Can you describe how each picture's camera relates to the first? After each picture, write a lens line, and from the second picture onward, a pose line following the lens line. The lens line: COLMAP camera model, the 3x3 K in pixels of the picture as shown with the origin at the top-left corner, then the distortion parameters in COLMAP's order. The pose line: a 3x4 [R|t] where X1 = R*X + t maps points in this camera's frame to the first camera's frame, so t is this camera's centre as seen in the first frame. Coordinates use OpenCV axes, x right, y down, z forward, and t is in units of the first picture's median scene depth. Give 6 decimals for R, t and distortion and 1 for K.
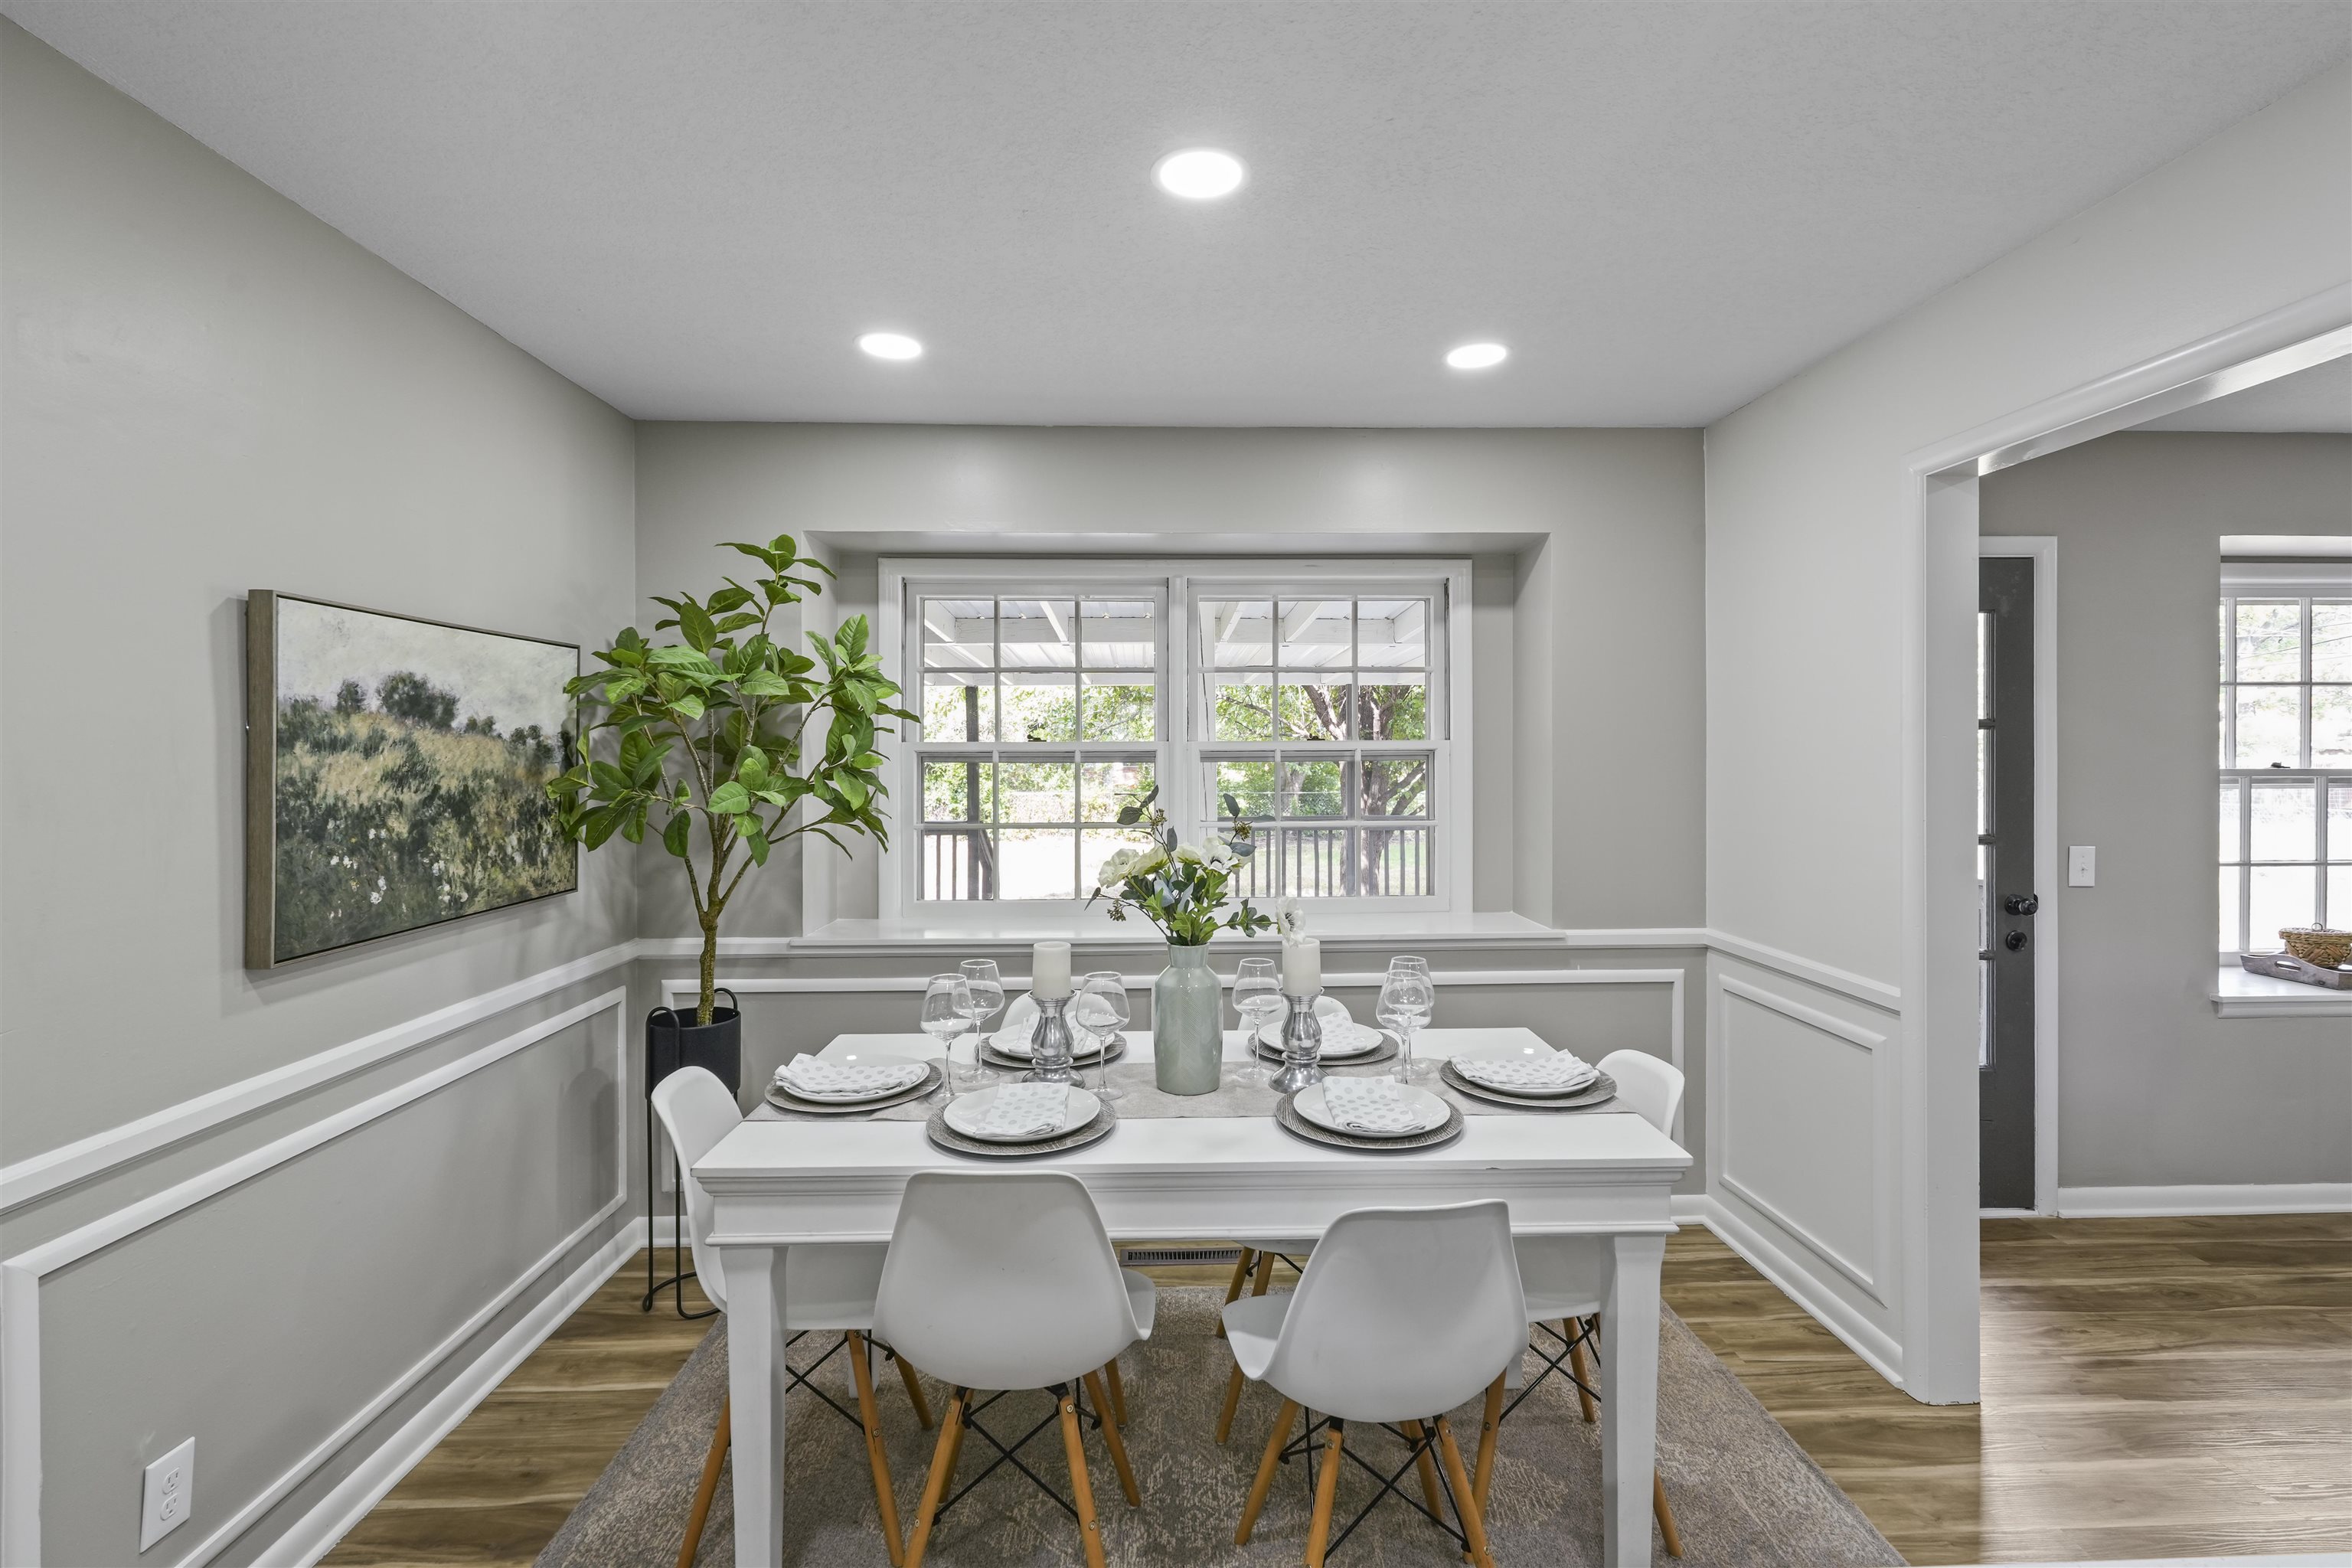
lens RADIAL K [[1042.4, 0, 1175.7], [0, 1042.4, 748.3], [0, 0, 1]] dist [0.003576, -0.000520]
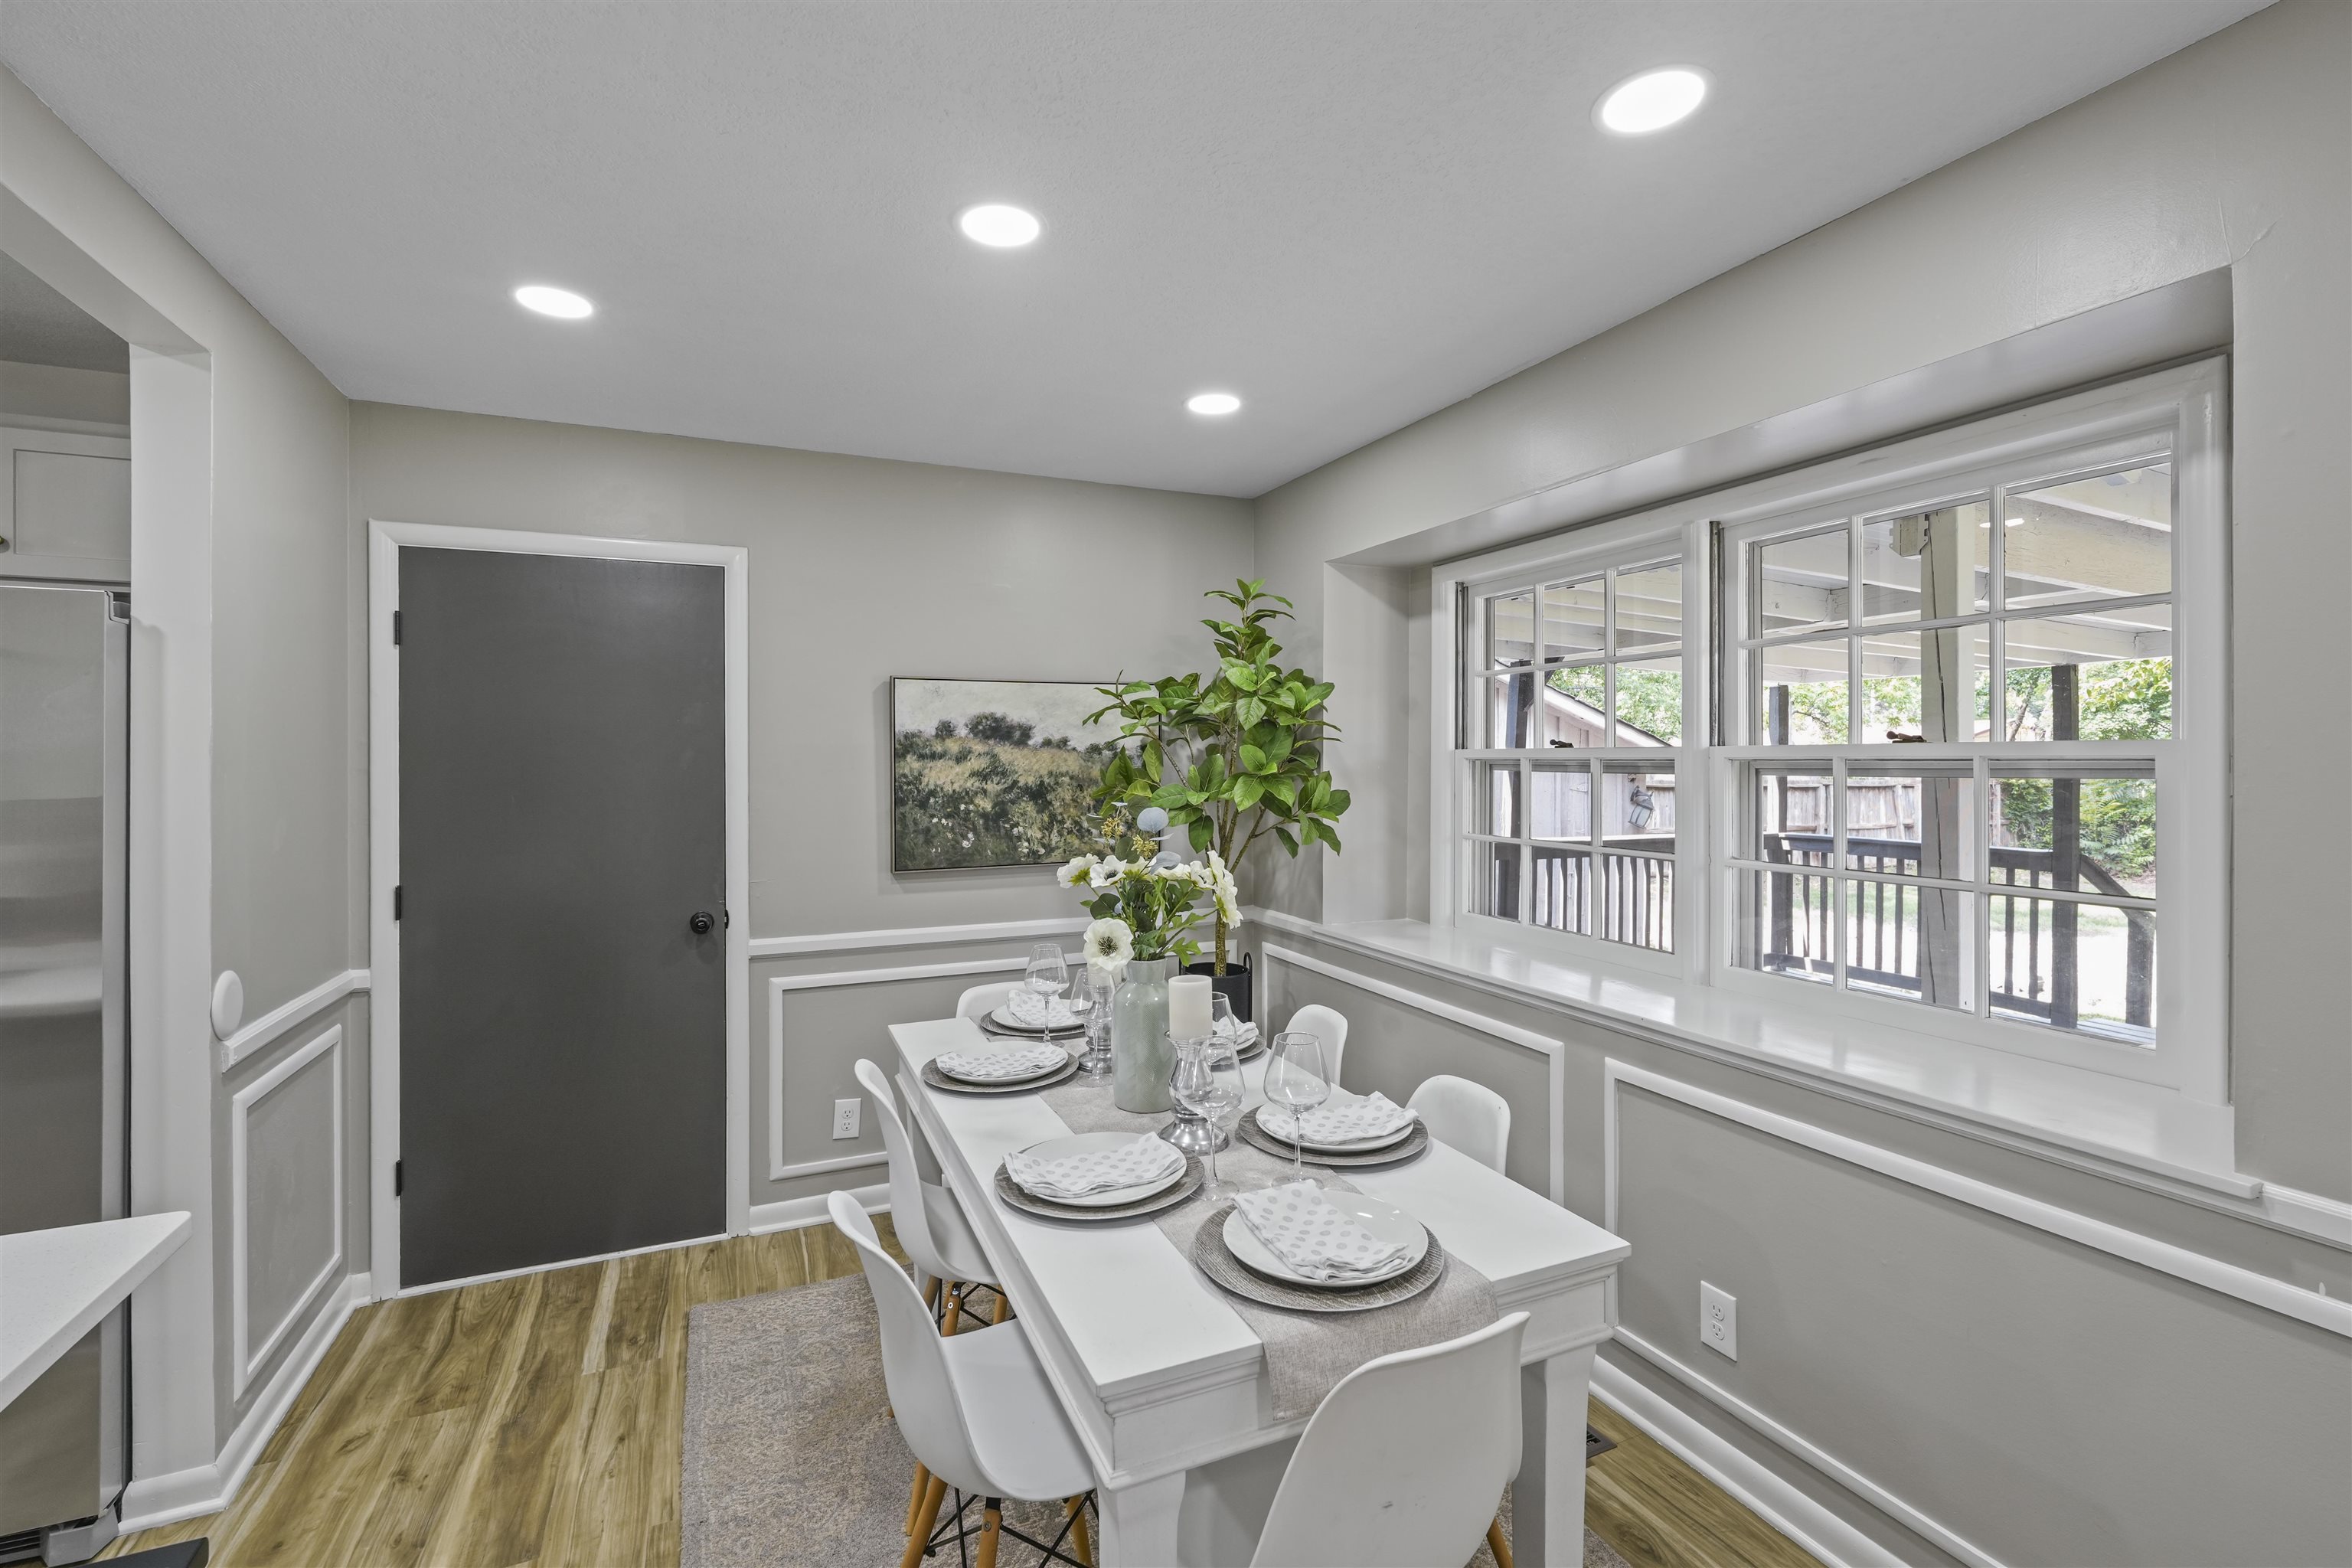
lens RADIAL K [[1042.4, 0, 1175.7], [0, 1042.4, 748.3], [0, 0, 1]] dist [0.003576, -0.000520]
pose [[0.367826, -0.006838, -0.929870, 0.903060], [0.005529, 0.999971, -0.005167, -0.004740], [0.929878, -0.003241, 0.367853, 0.638161]]
